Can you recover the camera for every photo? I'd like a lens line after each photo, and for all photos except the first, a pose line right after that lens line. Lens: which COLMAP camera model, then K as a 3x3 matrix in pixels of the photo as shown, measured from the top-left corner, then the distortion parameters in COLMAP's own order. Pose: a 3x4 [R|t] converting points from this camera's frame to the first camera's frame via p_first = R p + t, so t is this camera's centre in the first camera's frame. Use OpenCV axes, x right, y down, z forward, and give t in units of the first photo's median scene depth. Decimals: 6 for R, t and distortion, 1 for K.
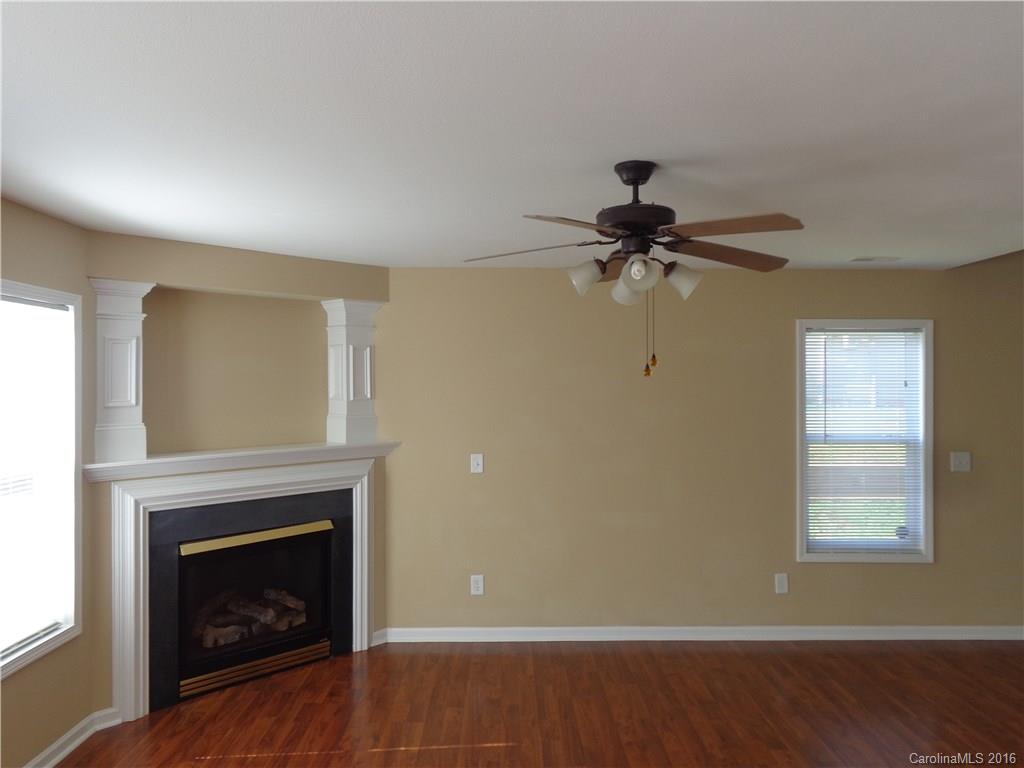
lens RADIAL K [[775.3, 0, 512.3], [0, 775.3, 376.1], [0, 0, 1]] dist [0.018635, -0.004499]
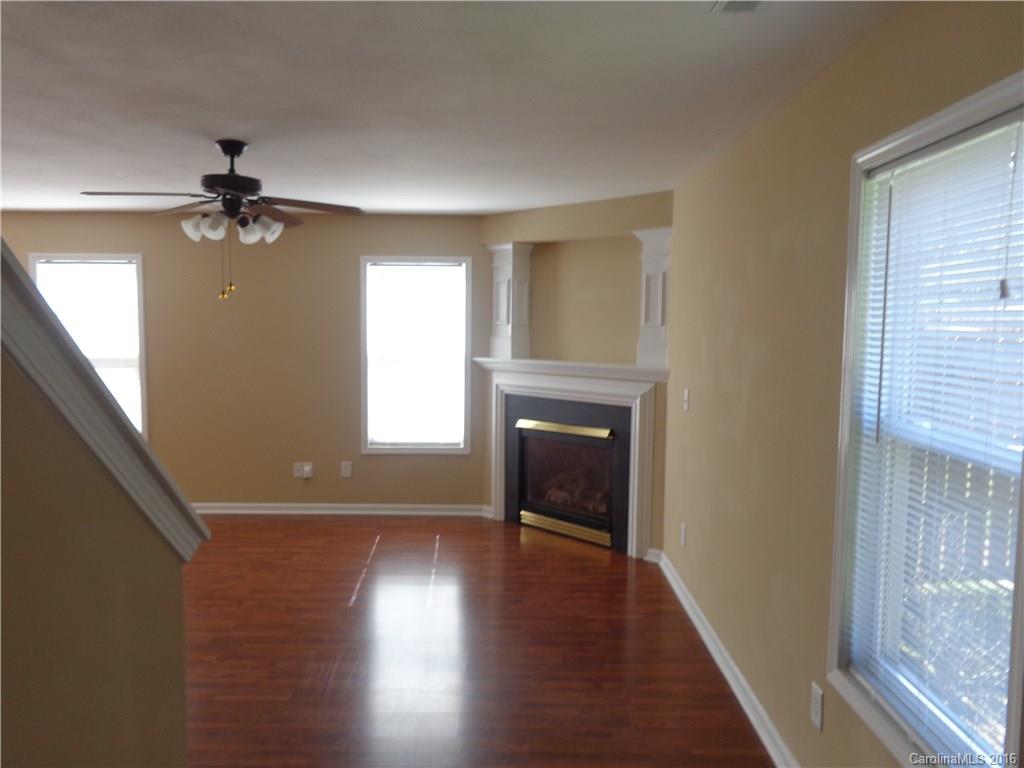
lens RADIAL K [[775.3, 0, 511.5], [0, 775.3, 393.0], [0, 0, 1]] dist [0.018635, -0.004499]
pose [[-0.030796, 0.096782, -0.994829, 0.875226], [0.001447, 0.995304, 0.096783, 0.021676], [0.999525, 0.001541, -0.030791, 0.878150]]
